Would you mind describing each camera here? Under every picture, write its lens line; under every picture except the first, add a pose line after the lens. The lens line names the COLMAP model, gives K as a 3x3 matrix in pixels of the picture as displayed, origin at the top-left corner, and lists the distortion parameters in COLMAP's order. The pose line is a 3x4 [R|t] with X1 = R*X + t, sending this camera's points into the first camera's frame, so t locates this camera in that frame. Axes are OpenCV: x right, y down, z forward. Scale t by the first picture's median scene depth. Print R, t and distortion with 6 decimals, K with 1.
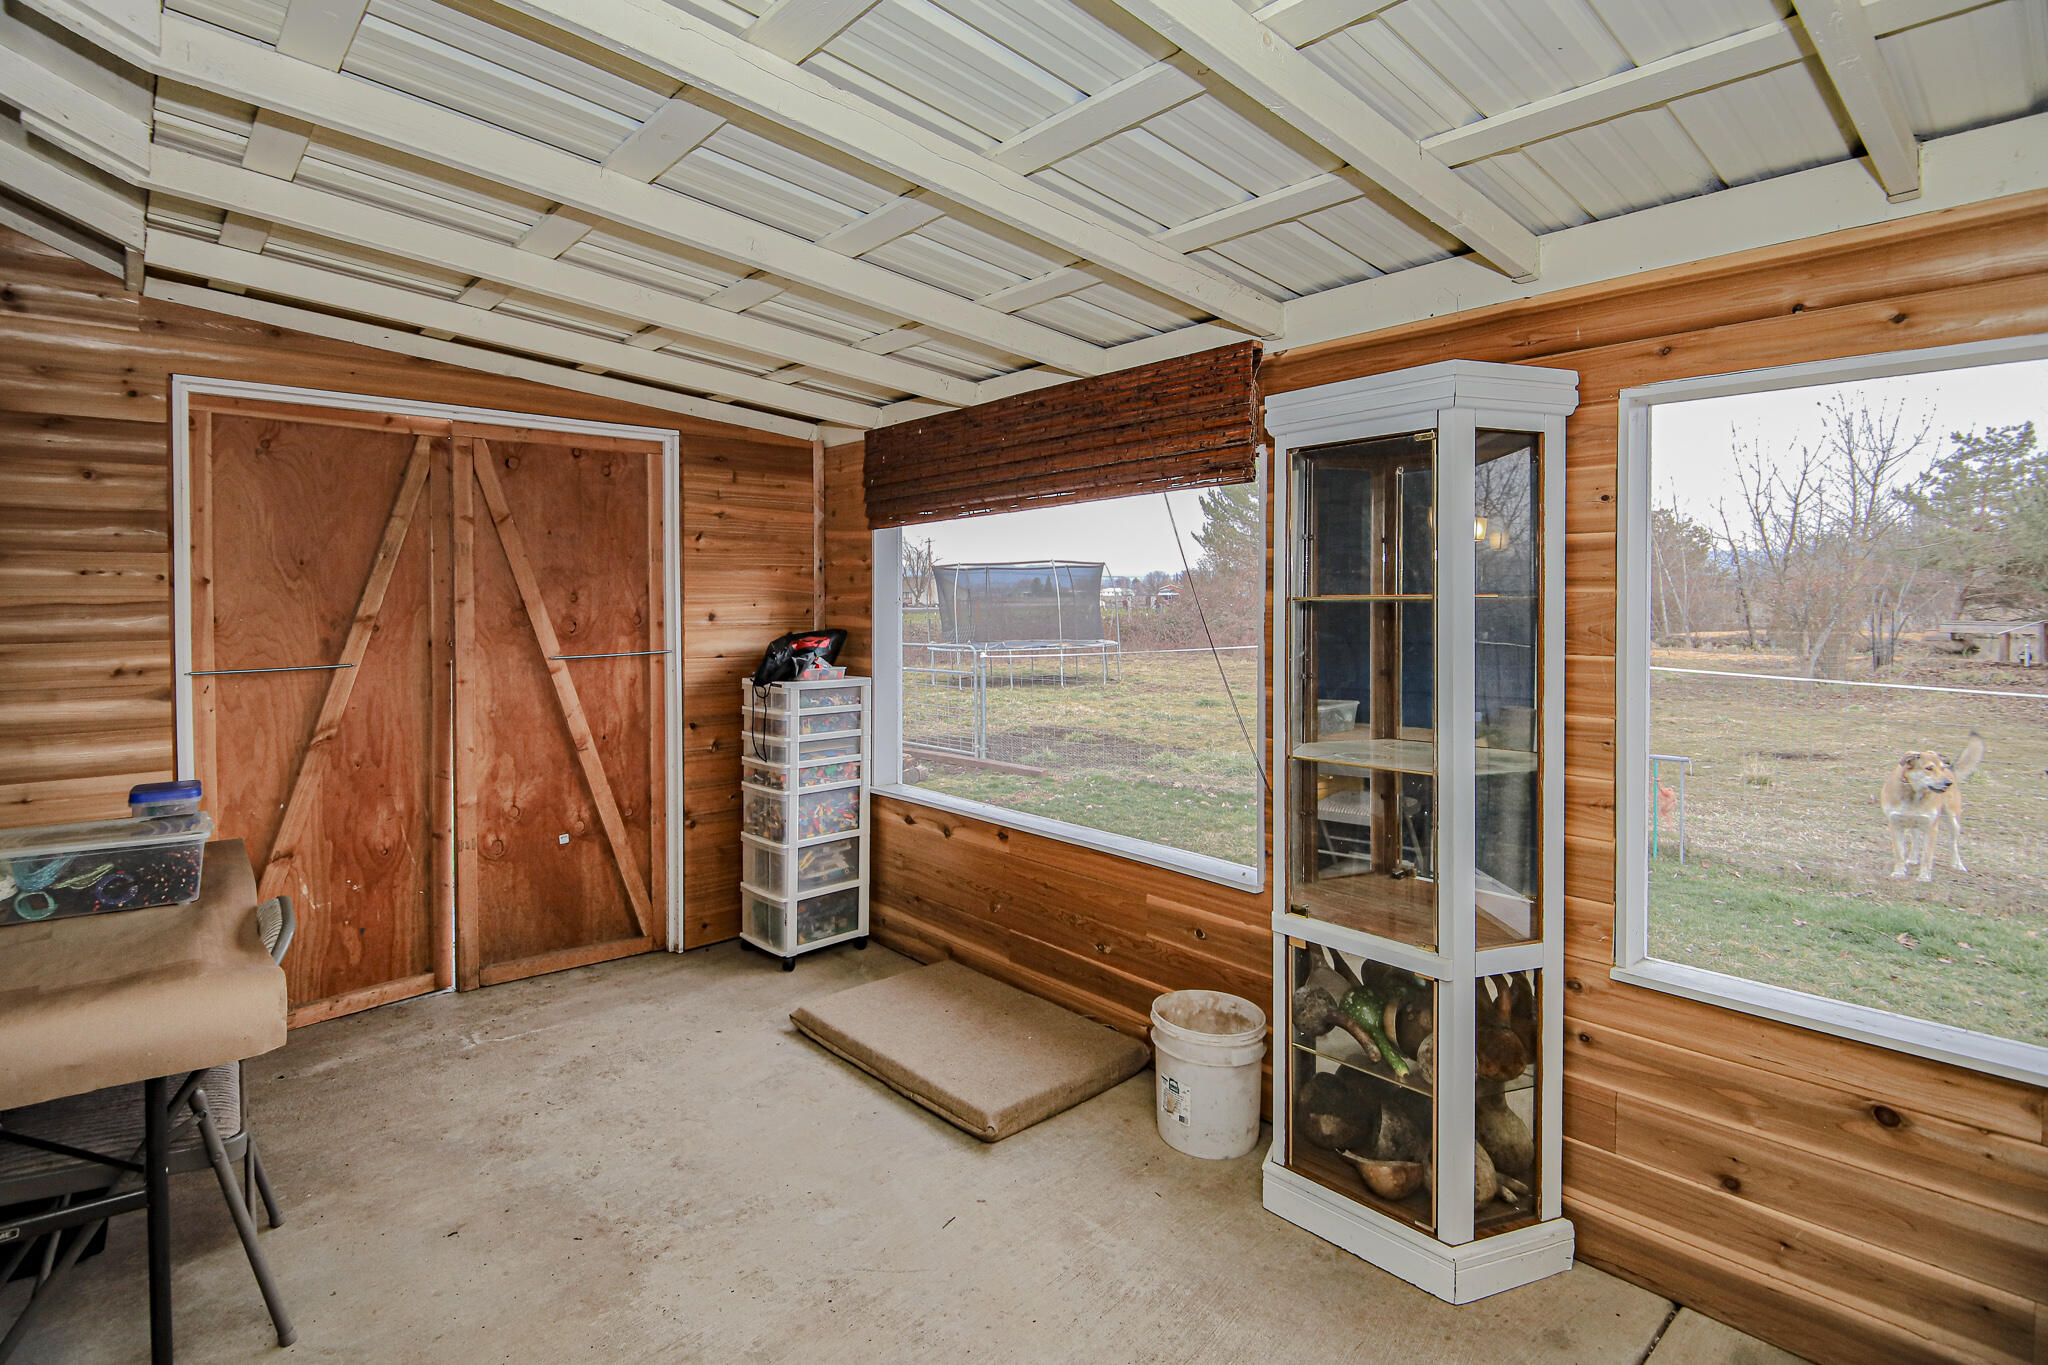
lens RADIAL K [[1002.7, 0, 1024.2], [0, 1002.7, 615.4], [0, 0, 1]] dist [-0.002238, -0.000596]
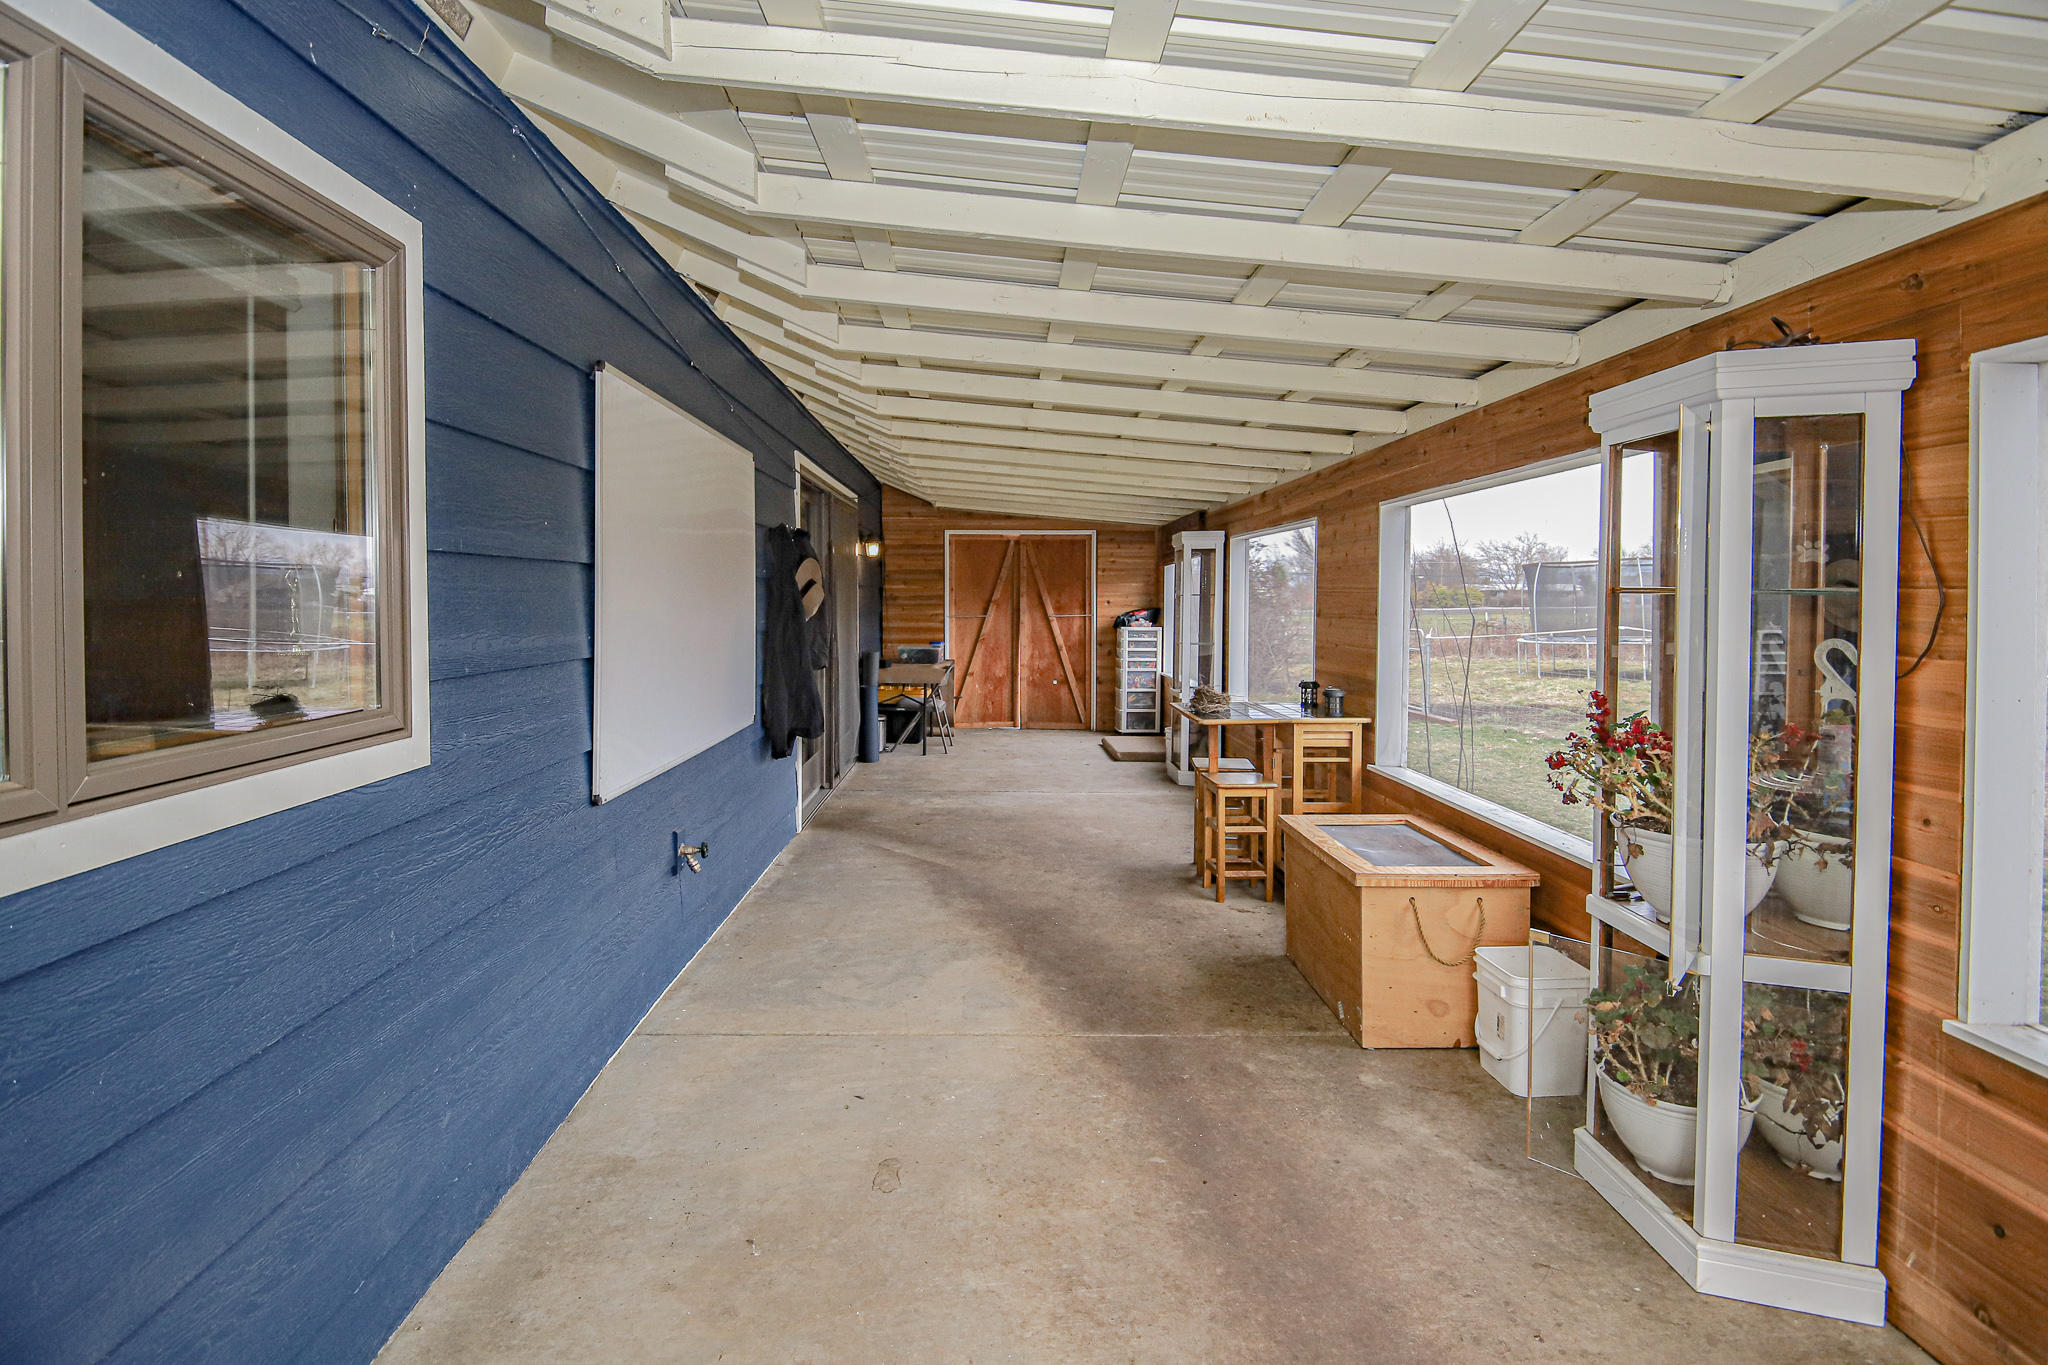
lens RADIAL K [[979.2, 0, 1015.0], [0, 979.2, 609.7], [0, 0, 1]] dist [0.002537, -0.000284]
pose [[0.742042, 0.008606, -0.670298, 1.241544], [-0.009549, 0.999952, 0.002267, 0.018957], [0.670285, 0.004719, 0.742089, -1.051735]]
